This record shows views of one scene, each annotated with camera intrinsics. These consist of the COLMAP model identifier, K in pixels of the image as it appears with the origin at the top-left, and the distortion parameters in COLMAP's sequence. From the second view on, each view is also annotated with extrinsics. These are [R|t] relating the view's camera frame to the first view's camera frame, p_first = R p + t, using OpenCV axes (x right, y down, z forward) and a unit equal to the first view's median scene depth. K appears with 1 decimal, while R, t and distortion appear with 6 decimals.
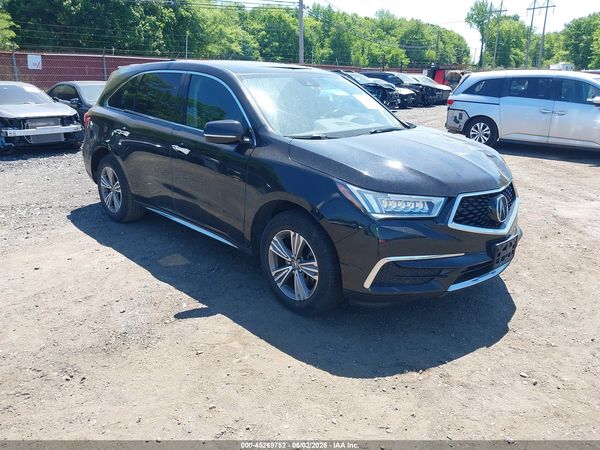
lens RADIAL K [[480.8, 0, 303.1], [0, 480.8, 209.2], [0, 0, 1]] dist [0.001196, -0.002161]
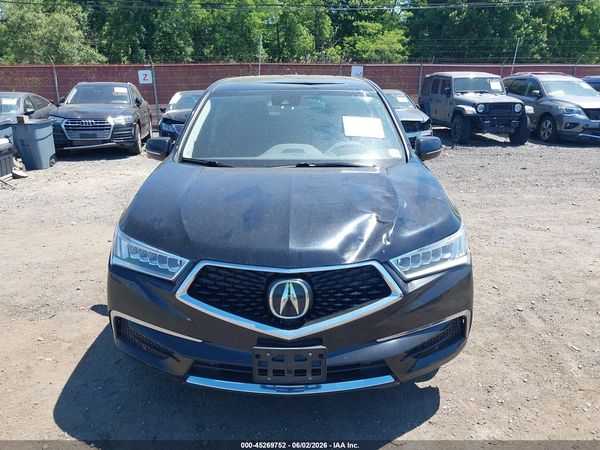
lens RADIAL K [[480.8, 0, 302.4], [0, 480.8, 222.7], [0, 0, 1]] dist [0.001196, -0.002161]
pose [[0.712771, 0.187801, -0.675787, 0.060491], [-0.178581, 0.980326, 0.084079, -0.011567], [0.678281, 0.060754, 0.732286, 0.037286]]
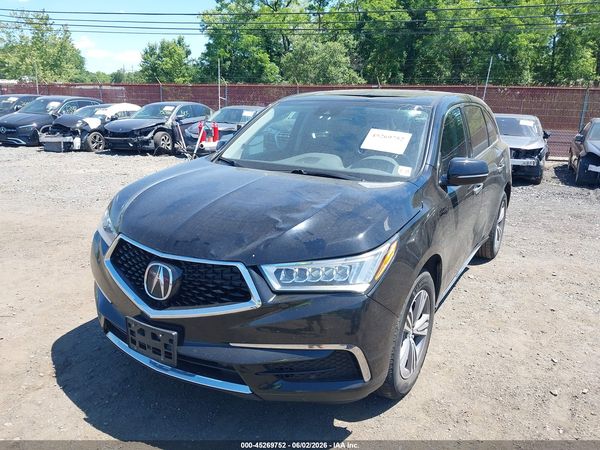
lens RADIAL K [[480.8, 0, 303.8], [0, 480.8, 224.0], [0, 0, 1]] dist [0.001196, -0.002161]
pose [[0.259114, 0.236761, -0.936378, 0.078769], [-0.283608, 0.945403, 0.160563, -0.018042], [0.923269, 0.223960, 0.312114, 0.067662]]
